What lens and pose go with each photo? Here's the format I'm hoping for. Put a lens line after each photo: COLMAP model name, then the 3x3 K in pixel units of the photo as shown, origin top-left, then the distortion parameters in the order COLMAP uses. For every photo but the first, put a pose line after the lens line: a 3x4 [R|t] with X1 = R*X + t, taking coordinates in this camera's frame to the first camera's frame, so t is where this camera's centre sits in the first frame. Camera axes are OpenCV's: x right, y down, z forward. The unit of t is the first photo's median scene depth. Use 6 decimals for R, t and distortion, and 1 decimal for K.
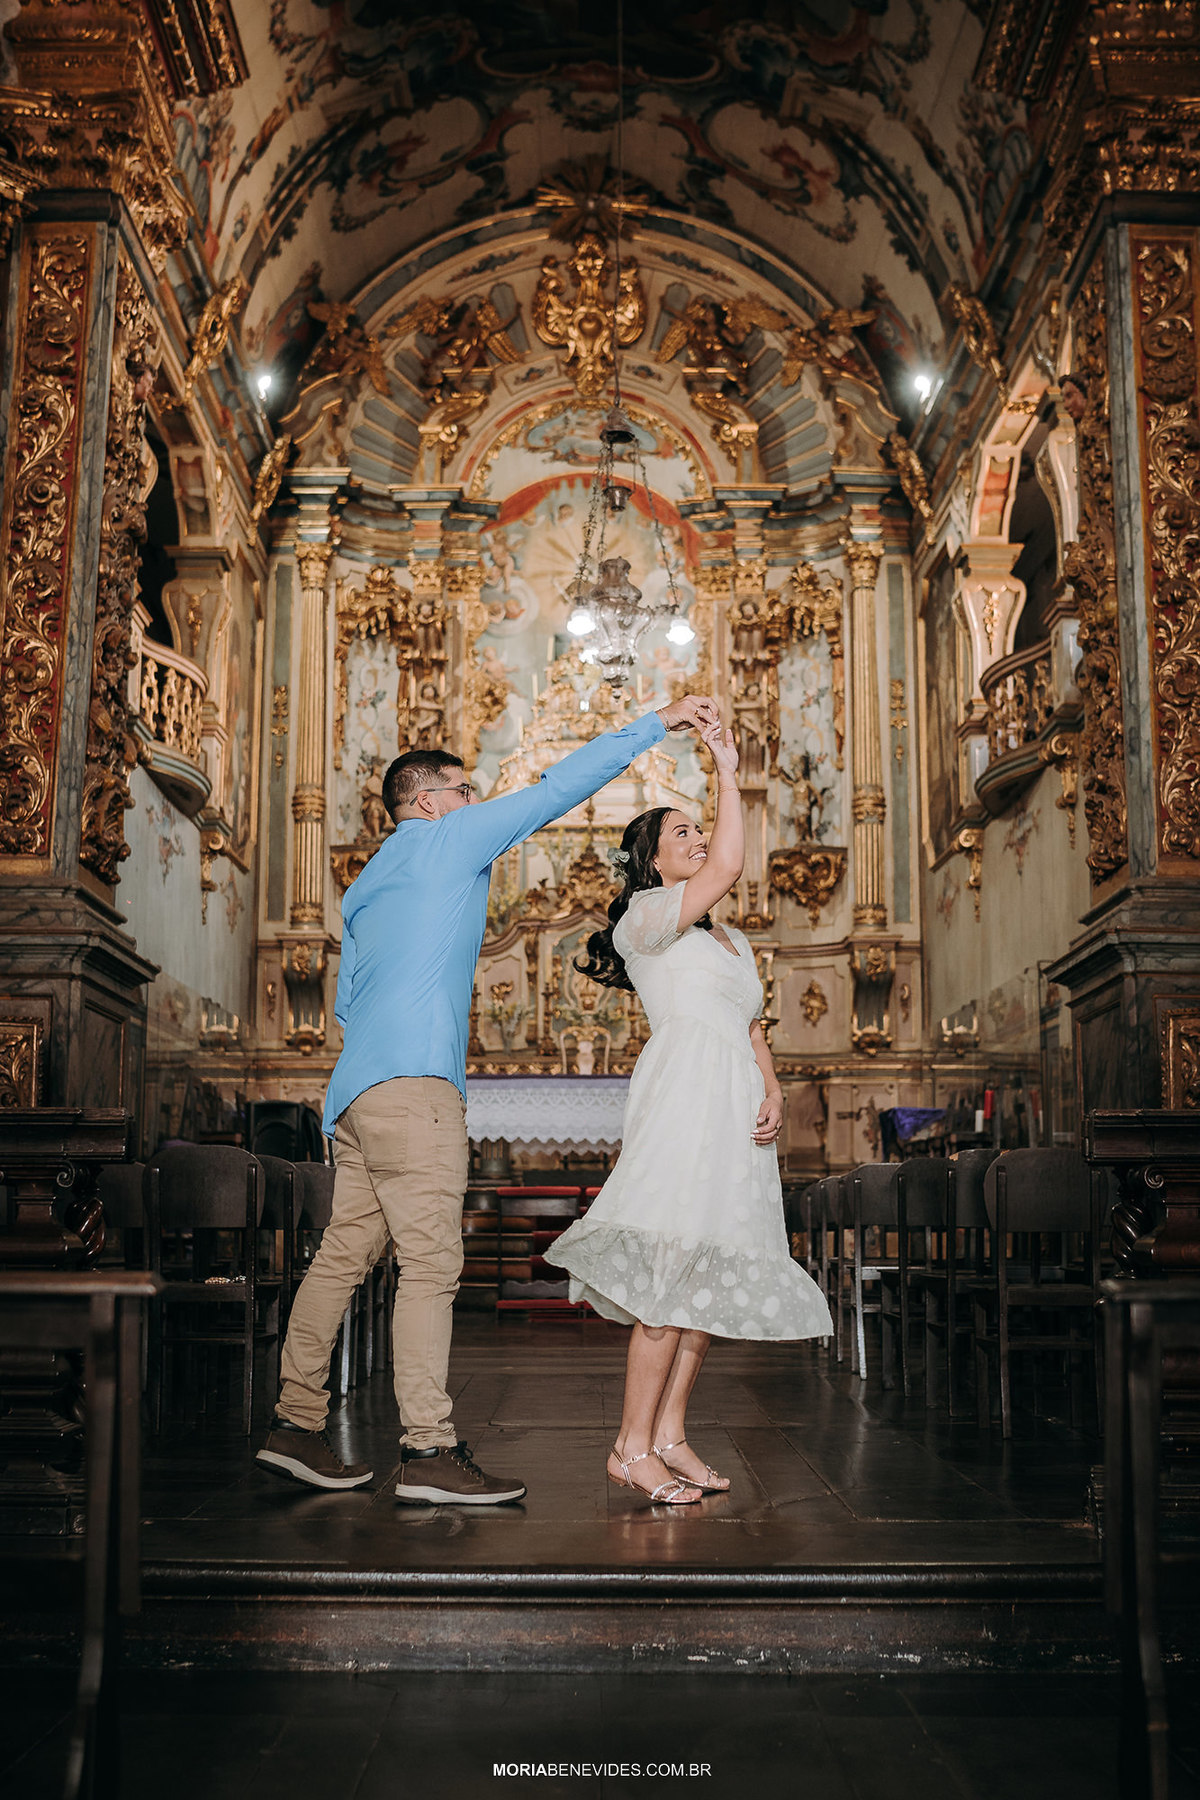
lens RADIAL K [[1929.4, 0, 584.6], [0, 1929.4, 923.7], [0, 0, 1]] dist [-0.060586, 0.000000]
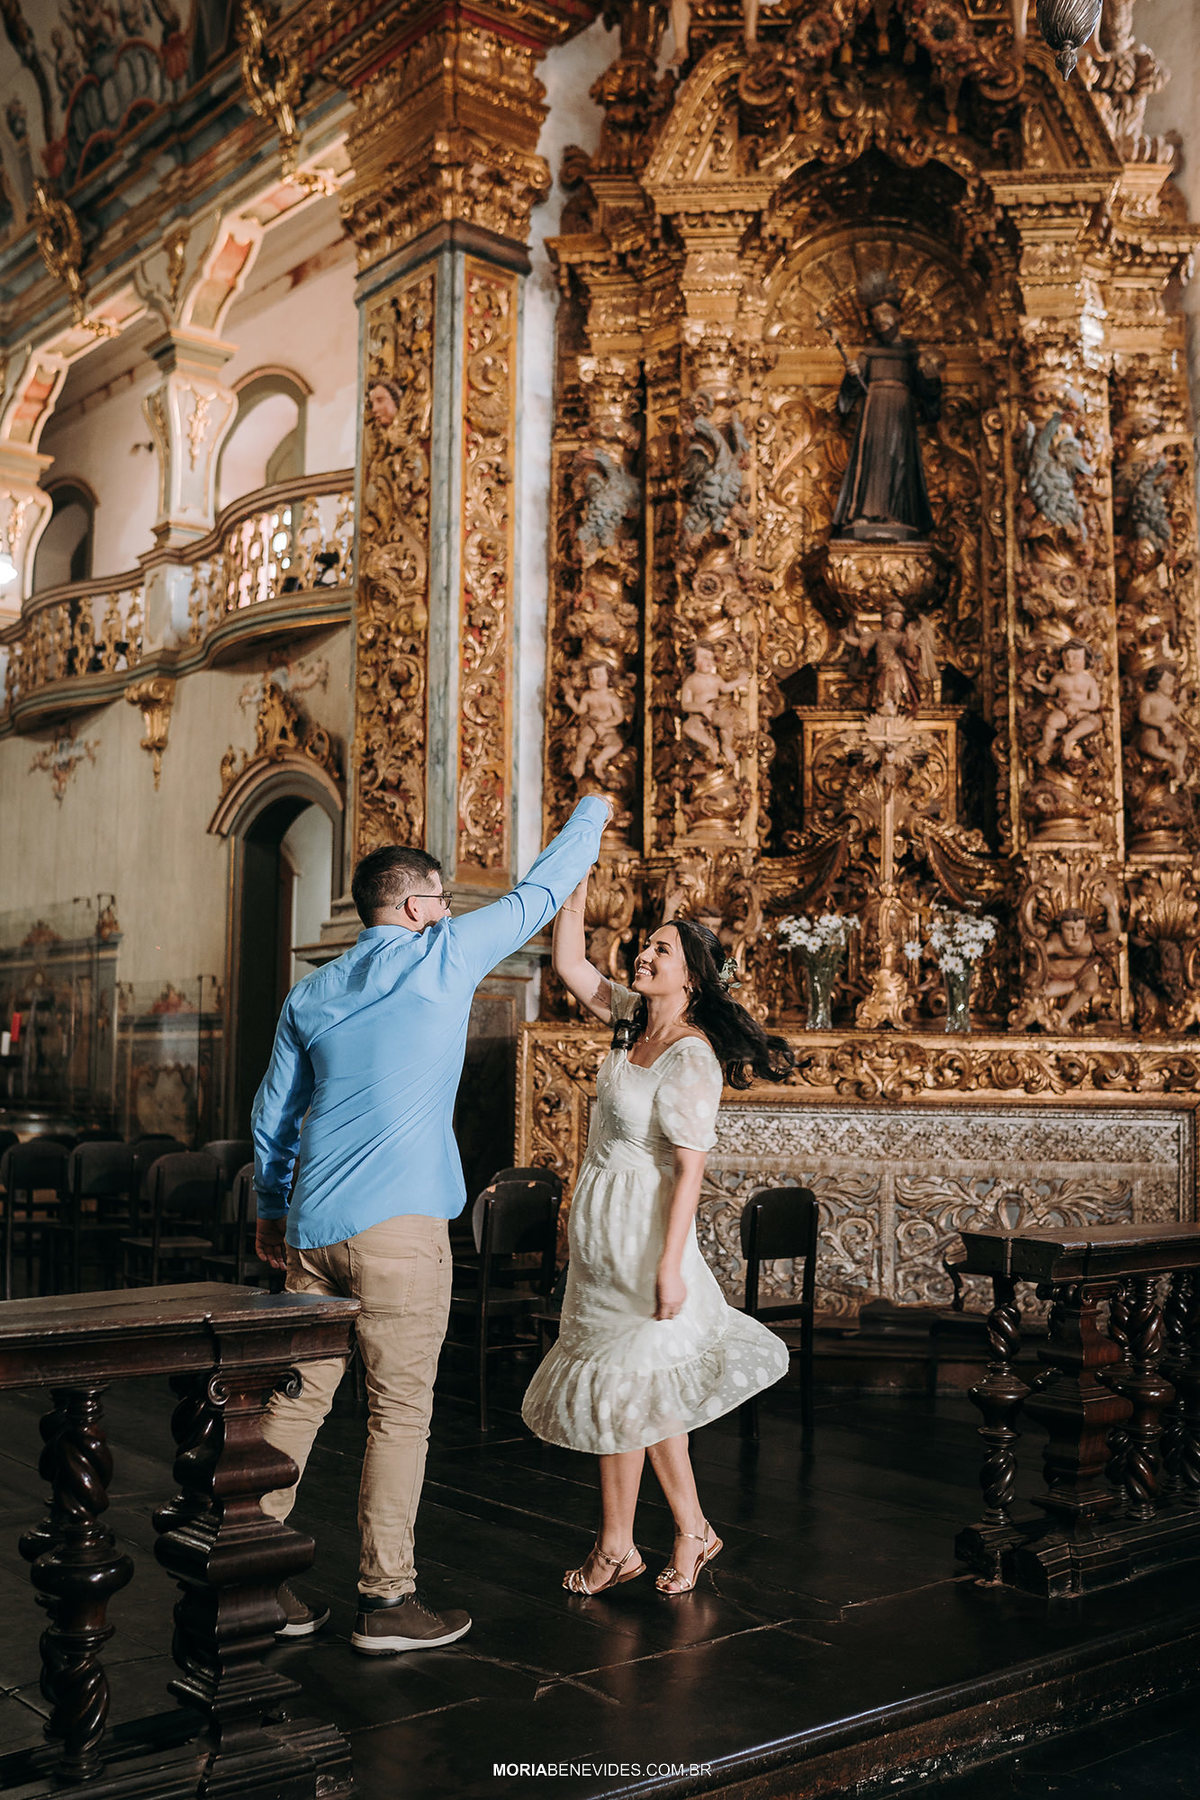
lens RADIAL K [[1845.2, 0, 575.6], [0, 1845.2, 957.9], [0, 0, 1]] dist [-0.055260, 0.000000]
pose [[0.767467, 0.040281, 0.639821, -0.140408], [-0.102069, 0.992971, 0.059918, -0.023038], [-0.632910, -0.111291, 0.766184, 0.069104]]
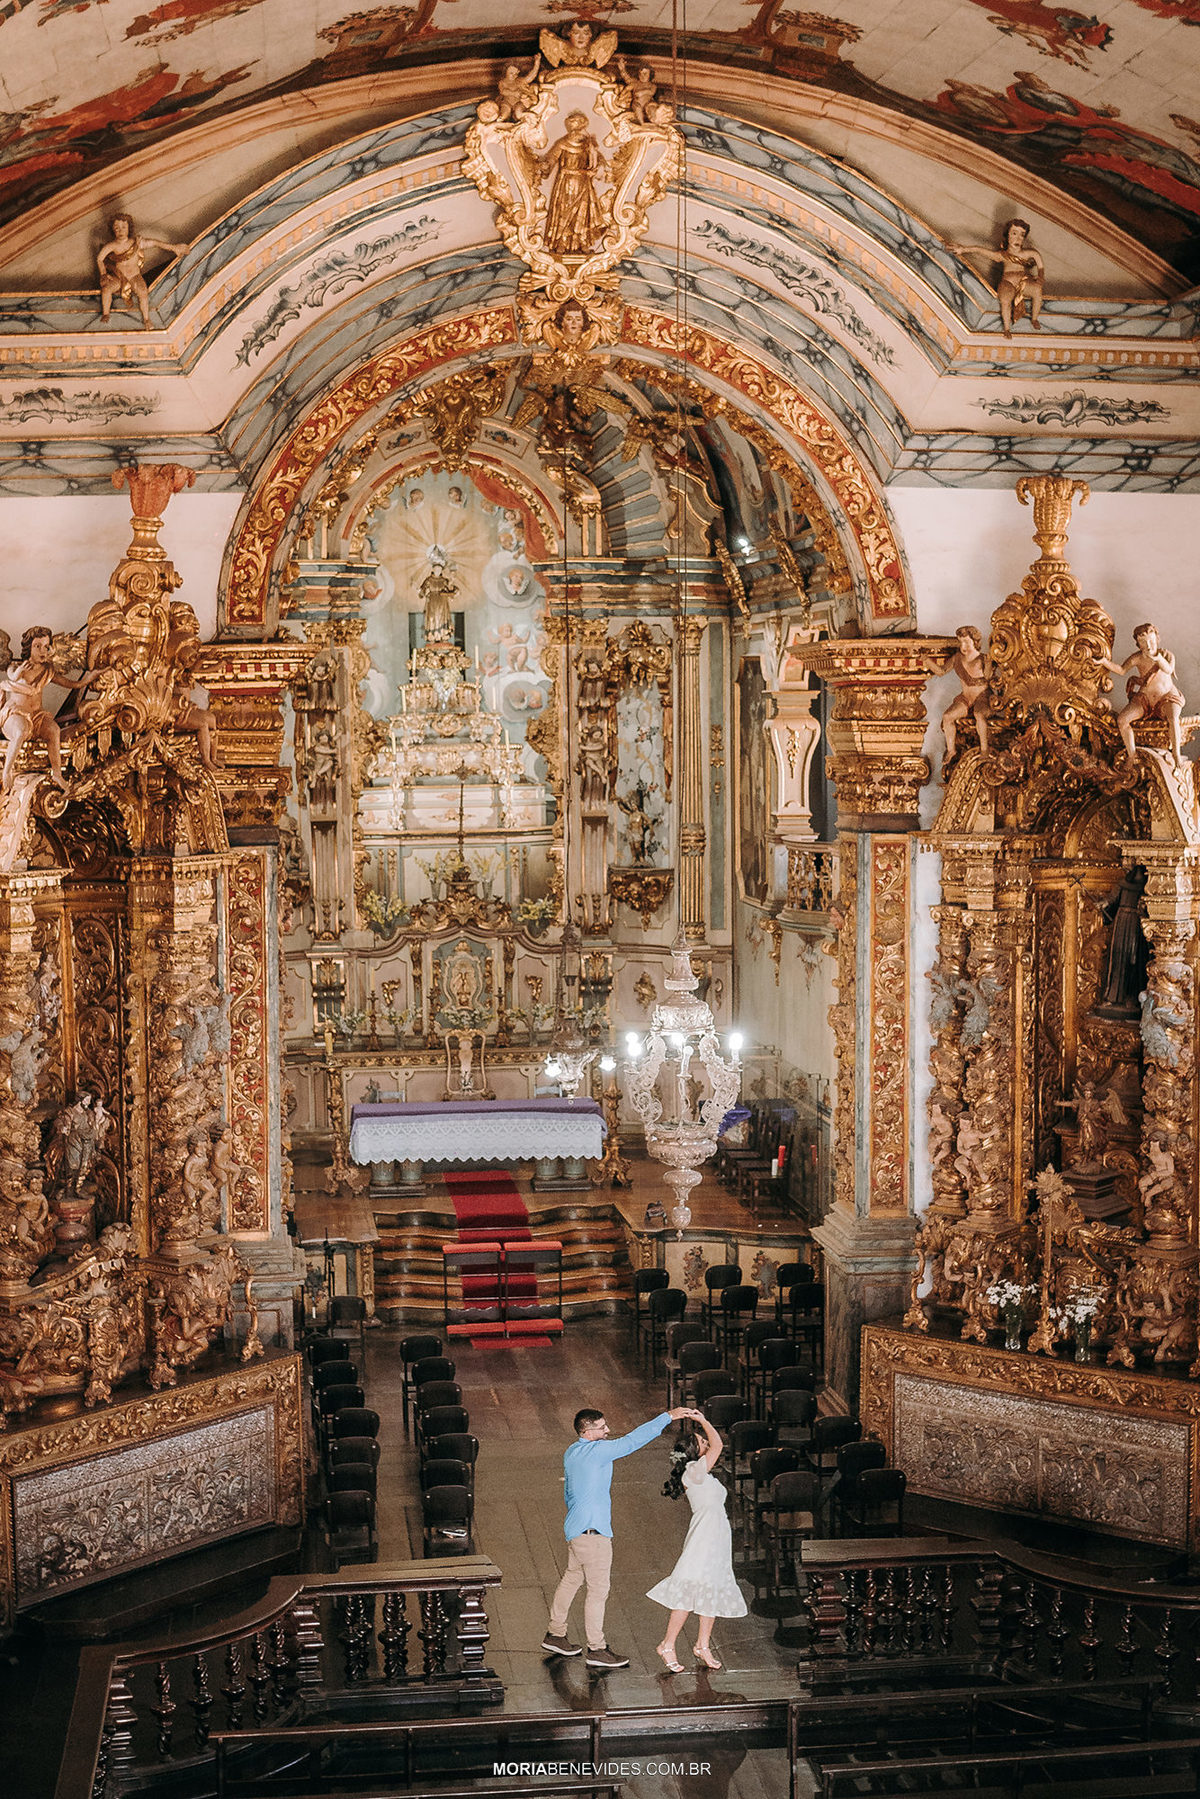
lens RADIAL K [[2541.8, 0, 582.8], [0, 2541.8, 913.1], [0, 0, 1]] dist [-0.074283, 0.000000]
pose [[0.992344, -0.023915, 0.121165, -0.119518], [-0.004676, 0.973094, 0.230362, -0.391891], [-0.123414, -0.229165, 0.965532, -0.567892]]
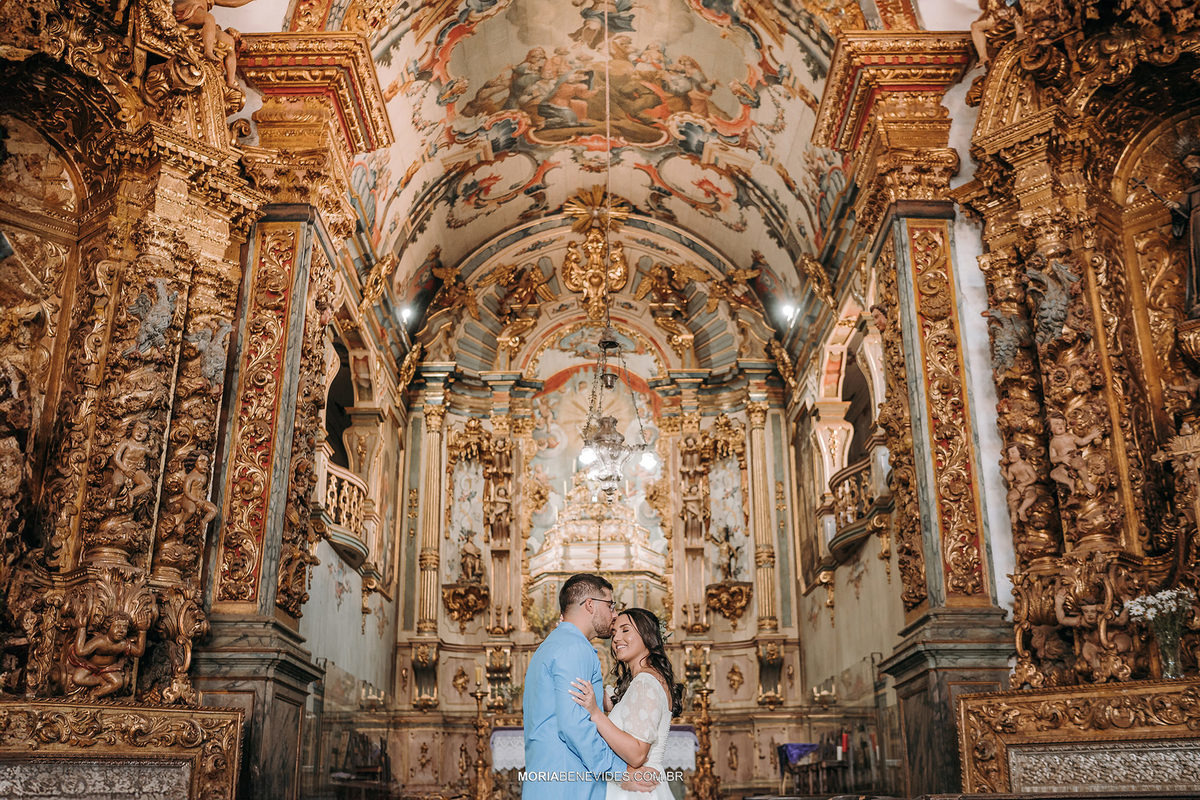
lens RADIAL K [[1123.1, 0, 610.6], [0, 1123.1, 420.1], [0, 0, 1]] dist [-0.073511, 0.000000]
pose [[0.999884, -0.009305, 0.012046, 0.003231], [0.011297, 0.984052, -0.177521, -0.007300], [-0.010202, 0.177637, 0.984043, 0.024826]]
